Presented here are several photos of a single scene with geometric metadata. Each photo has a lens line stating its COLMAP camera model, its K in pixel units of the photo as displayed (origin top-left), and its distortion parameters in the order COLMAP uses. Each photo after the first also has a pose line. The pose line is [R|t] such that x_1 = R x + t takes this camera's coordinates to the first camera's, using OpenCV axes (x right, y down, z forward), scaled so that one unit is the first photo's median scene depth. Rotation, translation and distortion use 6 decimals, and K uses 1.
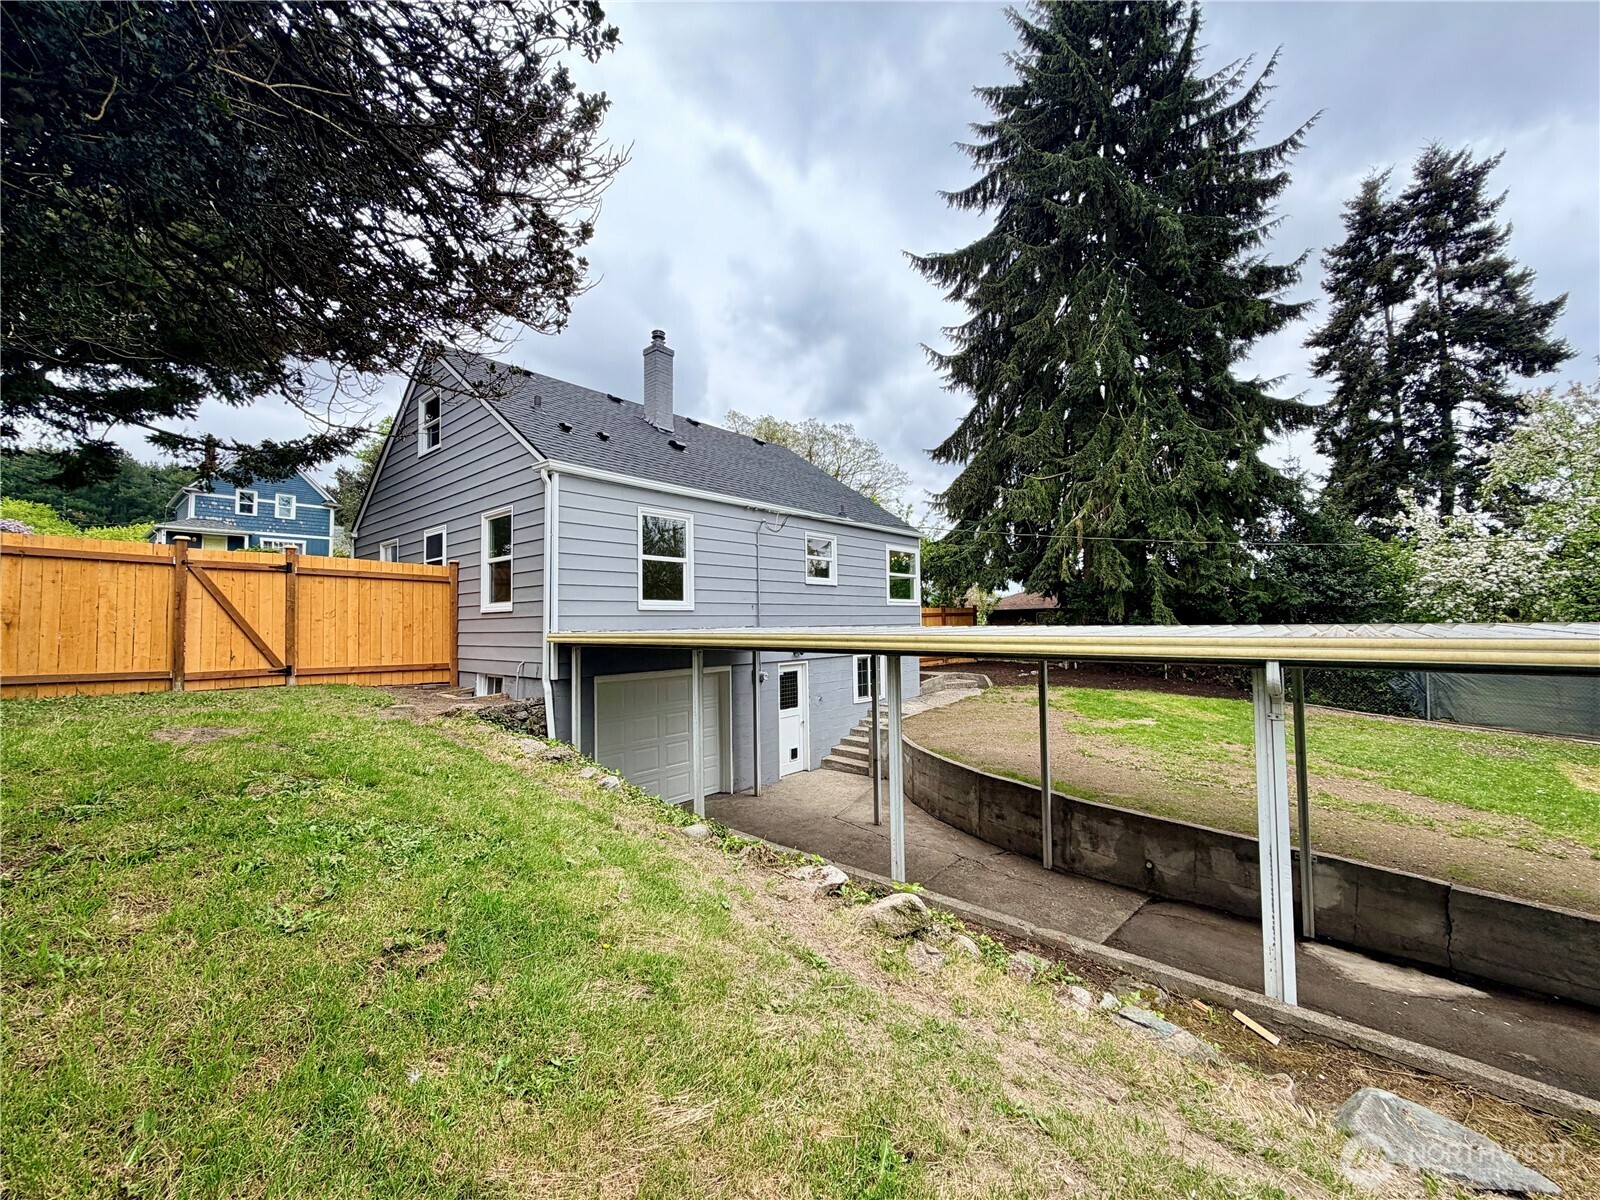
lens RADIAL K [[642.7, 0, 797.3], [0, 642.7, 599.4], [0, 0, 1]] dist [0.005932, -0.000993]
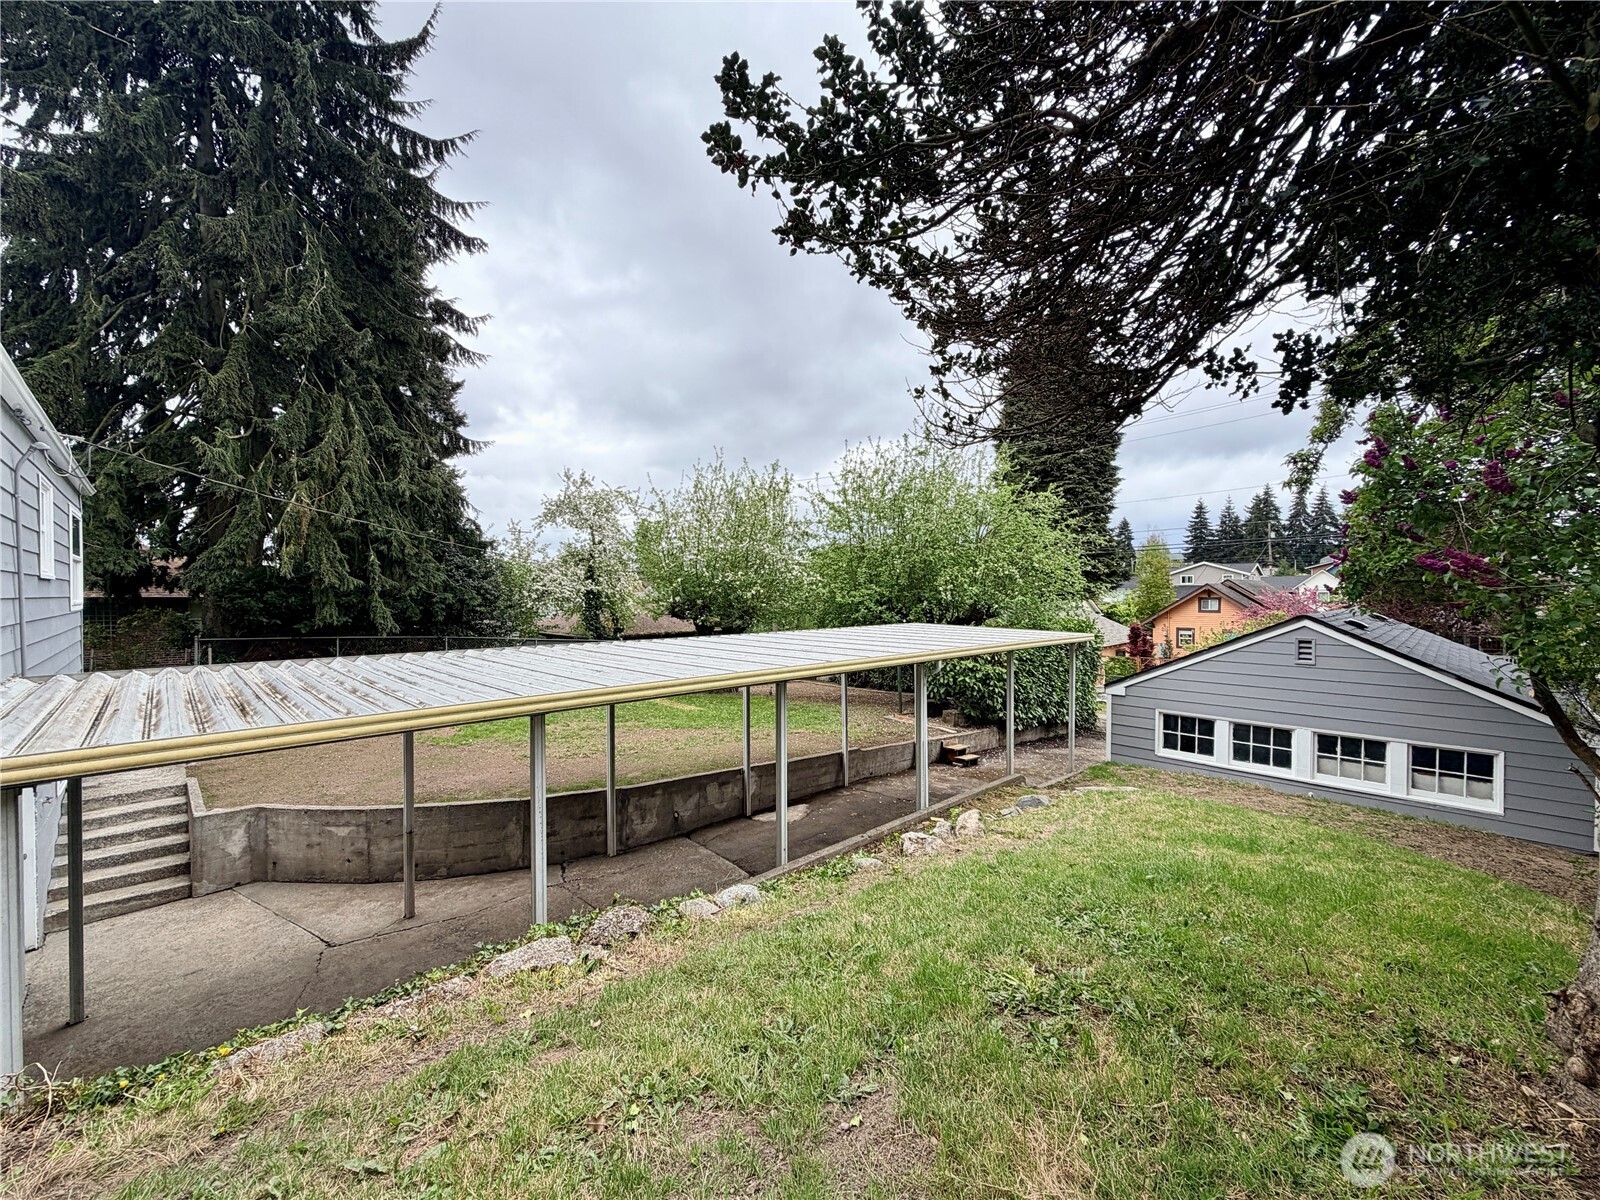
lens RADIAL K [[642.7, 0, 795.9], [0, 642.7, 597.4], [0, 0, 1]] dist [0.005932, -0.000993]
pose [[0.061170, 0.007470, 0.998099, -0.737500], [-0.037919, 0.999268, -0.005155, -0.045868], [-0.997407, -0.037531, 0.061409, 0.628277]]
